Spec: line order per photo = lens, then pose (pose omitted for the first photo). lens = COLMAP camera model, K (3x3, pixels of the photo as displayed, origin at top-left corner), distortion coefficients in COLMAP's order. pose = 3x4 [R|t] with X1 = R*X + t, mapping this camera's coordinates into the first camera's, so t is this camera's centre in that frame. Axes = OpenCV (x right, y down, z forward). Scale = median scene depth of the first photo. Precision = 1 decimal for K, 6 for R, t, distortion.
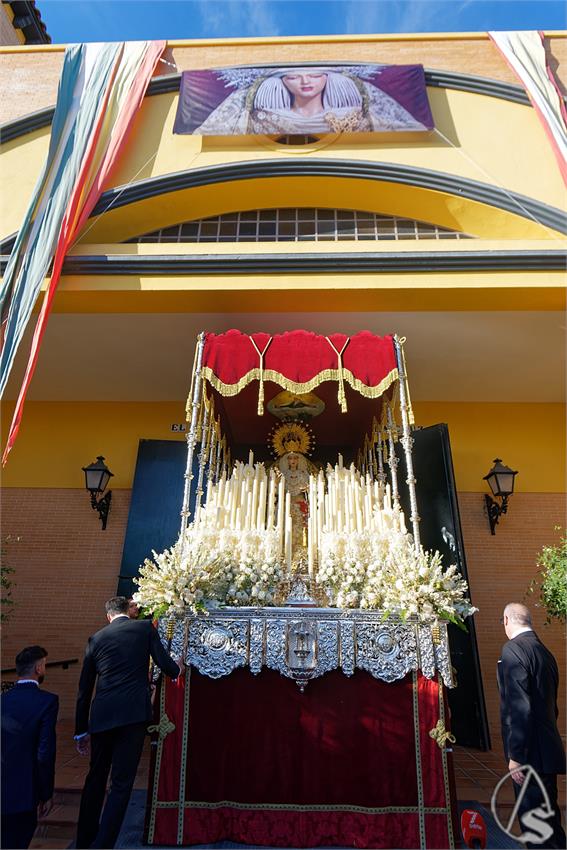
lens RADIAL K [[465.0, 0, 260.8], [0, 465.0, 416.6], [0, 0, 1]] dist [-0.023629, 0.001519]
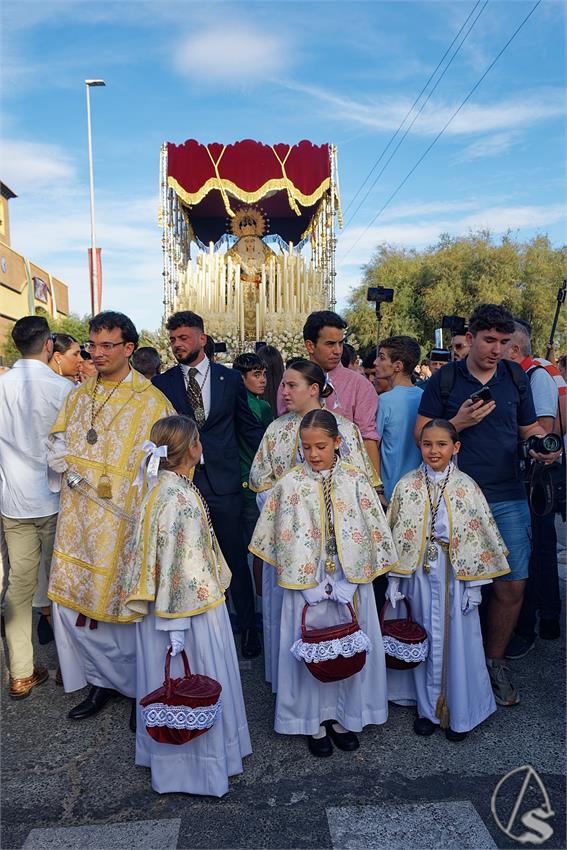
lens RADIAL K [[761.1, 0, 283.5], [0, 761.1, 425.0], [0, 0, 1]] dist [0.044628, 0.005656]
pose [[0.997614, -0.041098, 0.055479, 0.045965], [0.012773, 0.899530, 0.436673, -0.488371], [-0.067851, -0.434922, 0.897908, -1.318589]]
